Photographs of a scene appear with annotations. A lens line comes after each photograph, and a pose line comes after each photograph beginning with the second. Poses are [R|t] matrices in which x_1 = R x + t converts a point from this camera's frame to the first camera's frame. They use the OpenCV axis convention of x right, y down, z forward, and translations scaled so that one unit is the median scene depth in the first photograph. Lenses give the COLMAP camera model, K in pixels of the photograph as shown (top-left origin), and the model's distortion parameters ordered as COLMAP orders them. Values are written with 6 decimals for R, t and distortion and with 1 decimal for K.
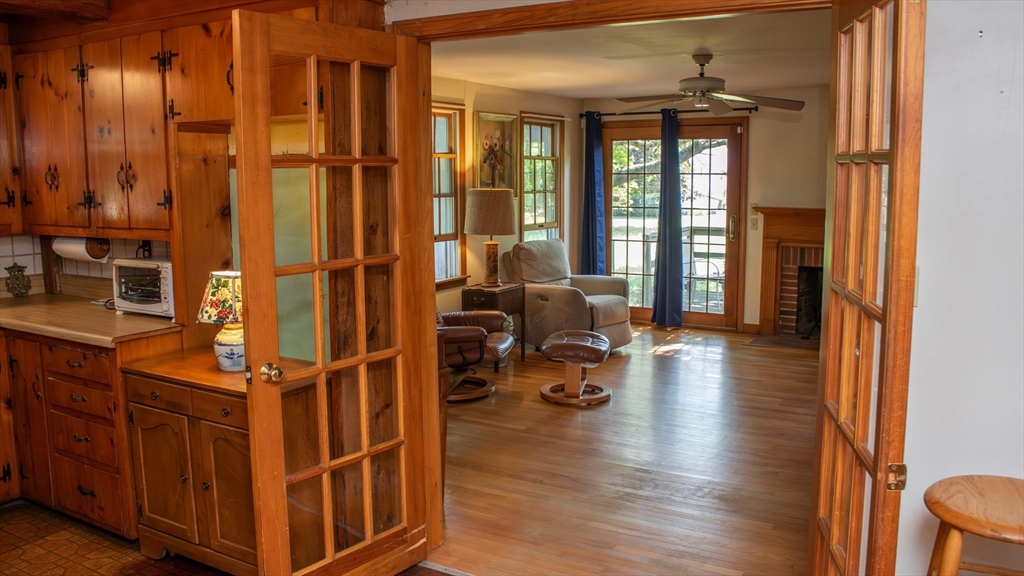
lens RADIAL K [[851.4, 0, 512.0], [0, 851.4, 288.0], [0, 0, 1]] dist [-0.156832, 0.124942]
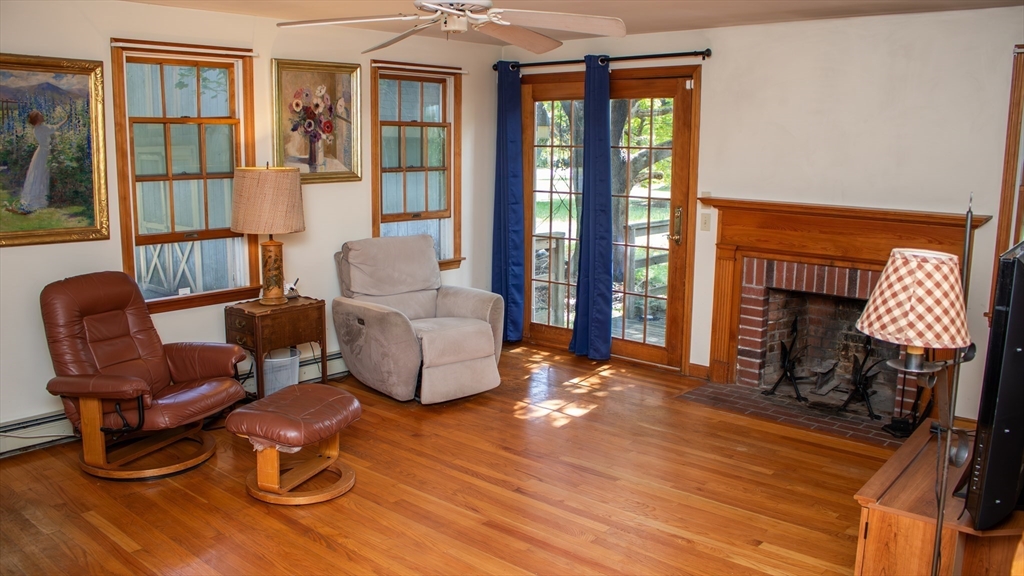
lens RADIAL K [[851.4, 0, 512.0], [0, 851.4, 288.0], [0, 0, 1]] dist [-0.156832, 0.124942]
pose [[0.983266, 0.043909, -0.176806, 0.261223], [-0.037351, 0.998491, 0.040248, -0.044692], [0.178306, -0.032971, 0.983423, 0.294389]]
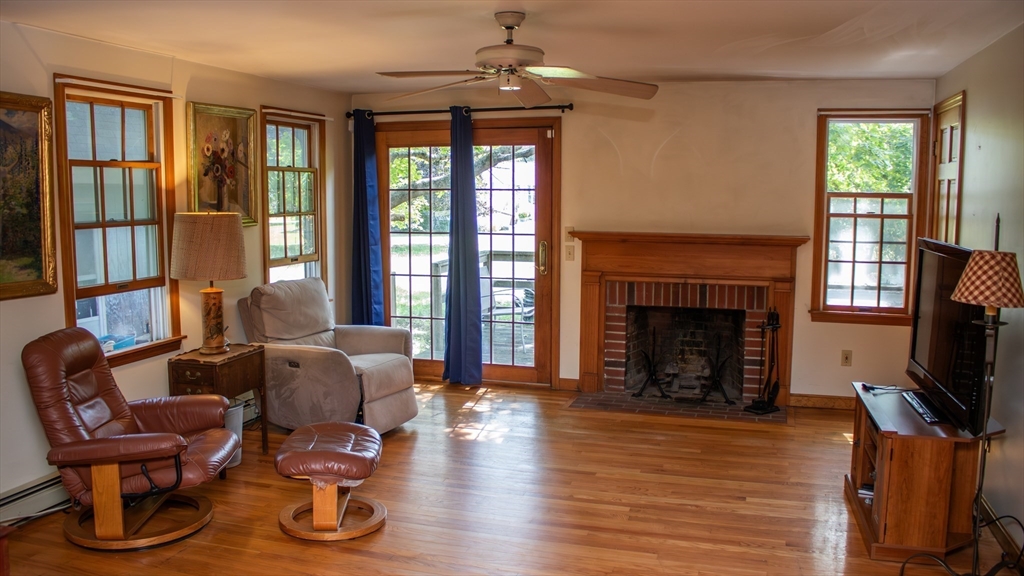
lens RADIAL K [[851.4, 0, 512.0], [0, 851.4, 288.0], [0, 0, 1]] dist [-0.156832, 0.124942]
pose [[0.970693, -0.022004, 0.239313, 0.043768], [0.026288, 0.999546, -0.014720, -0.033357], [-0.238880, 0.020579, 0.970831, 0.241181]]
